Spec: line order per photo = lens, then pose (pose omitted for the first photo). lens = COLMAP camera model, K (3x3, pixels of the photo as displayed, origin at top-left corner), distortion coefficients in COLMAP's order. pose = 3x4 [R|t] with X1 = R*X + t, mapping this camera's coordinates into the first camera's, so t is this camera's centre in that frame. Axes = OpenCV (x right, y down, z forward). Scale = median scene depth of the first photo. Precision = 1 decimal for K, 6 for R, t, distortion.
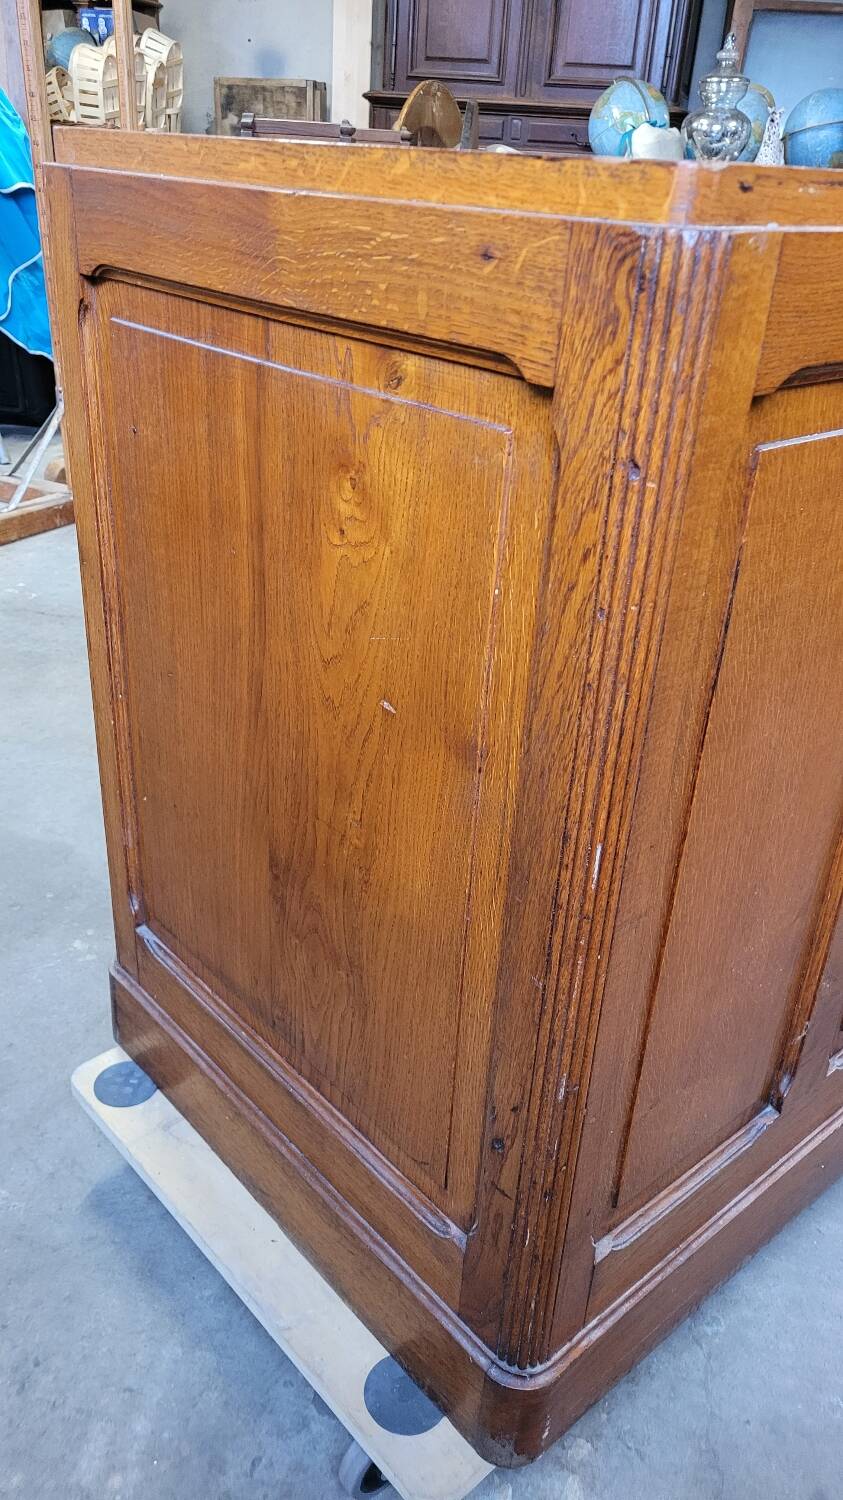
lens RADIAL K [[1126.6, 0, 432.3], [0, 1126.6, 769.5], [0, 0, 1]] dist [0.057097, -0.041278]
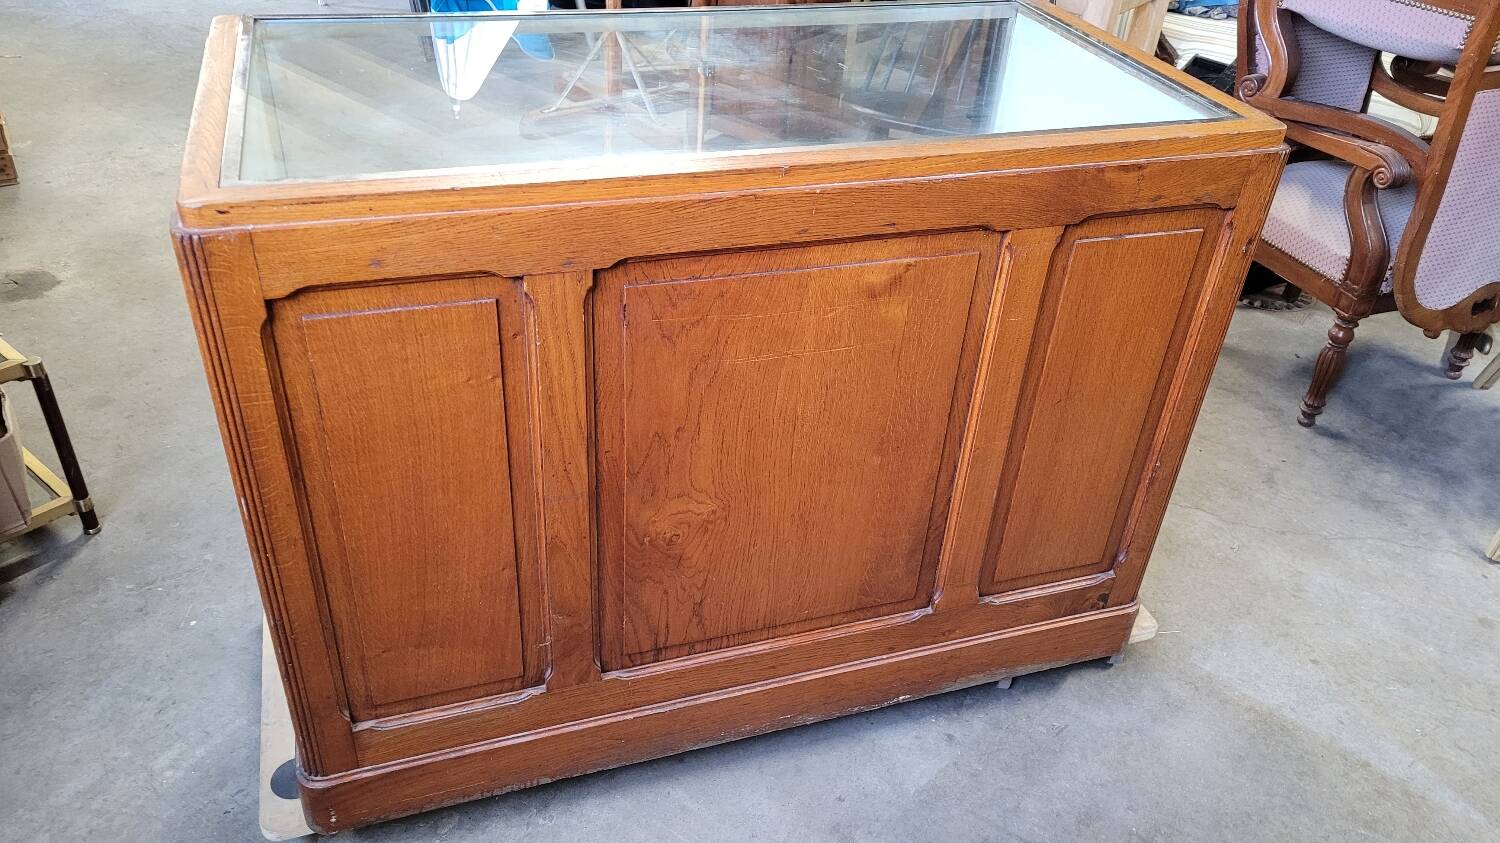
lens RADIAL K [[1126.6, 0, 756.3], [0, 1126.6, 403.4], [0, 0, 1]] dist [0.057097, -0.041278]
pose [[0.920619, 0.219198, -0.323130, 1.103801], [-0.194605, 0.975031, 0.106978, -0.333185], [0.338512, -0.035604, 0.940288, -0.370426]]
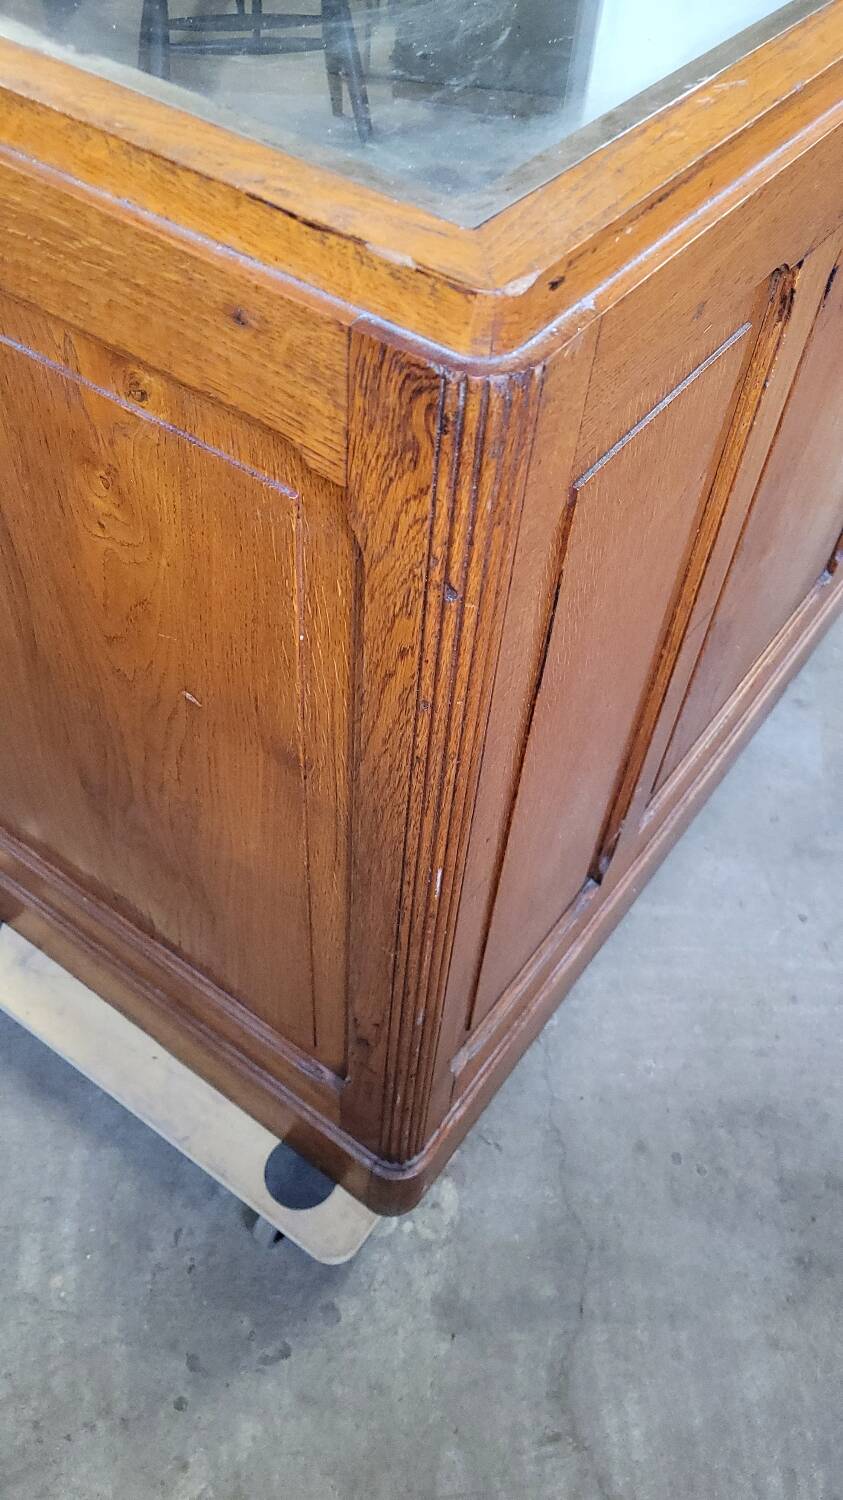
lens RADIAL K [[1126.6, 0, 435.9], [0, 1126.6, 737.6], [0, 0, 1]] dist [0.057097, -0.041278]
pose [[0.975351, -0.162315, 0.149481, 0.010090], [0.093156, 0.916989, 0.387883, -0.307189], [-0.200032, -0.364397, 0.909506, 0.095931]]
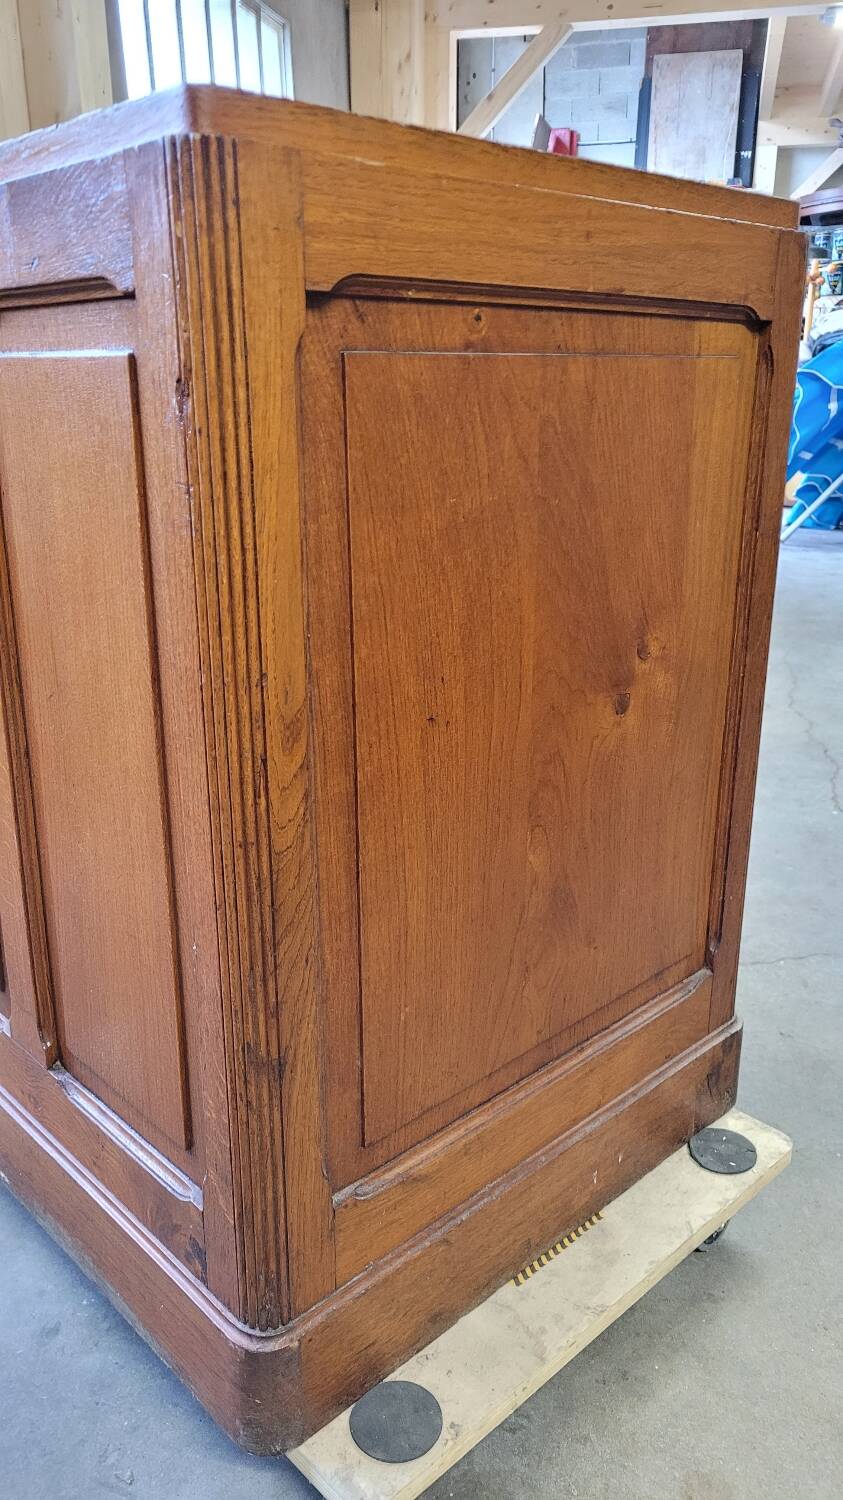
lens RADIAL K [[1126.6, 0, 429.8], [0, 1126.6, 747.1], [0, 0, 1]] dist [0.057097, -0.041278]
pose [[0.038293, 0.252619, -0.966808, 1.936800], [-0.469921, 0.858411, 0.205683, -0.554889], [0.881877, 0.446447, 0.151582, 1.603542]]
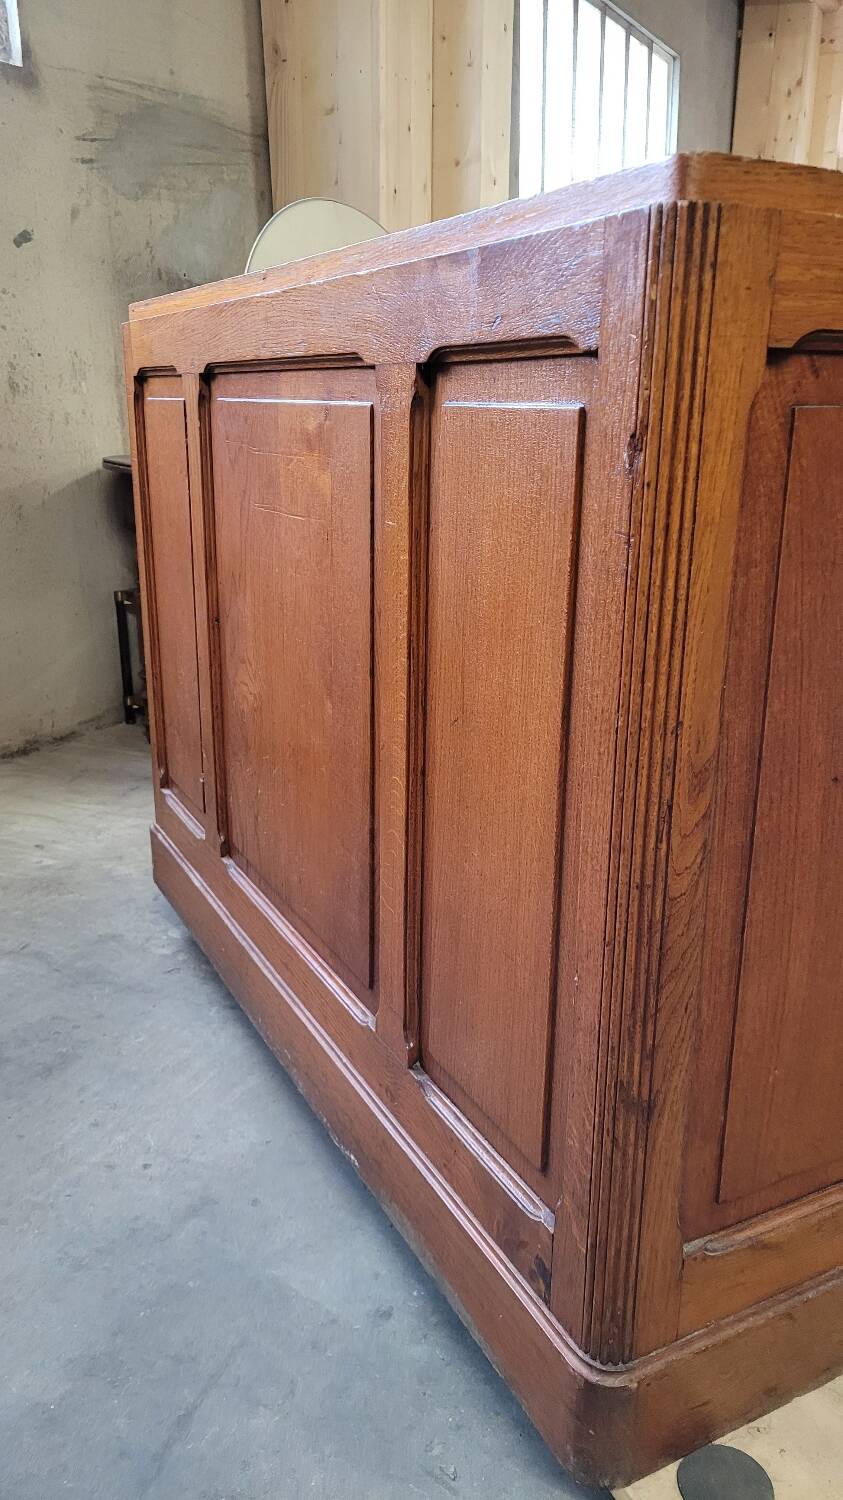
lens RADIAL K [[1126.6, 0, 452.3], [0, 1126.6, 759.1], [0, 0, 1]] dist [0.057097, -0.041278]
pose [[-0.226653, 0.231145, -0.946150, 1.956618], [-0.485268, 0.815472, 0.315468, -0.535414], [0.844478, 0.530638, -0.072662, 1.535019]]
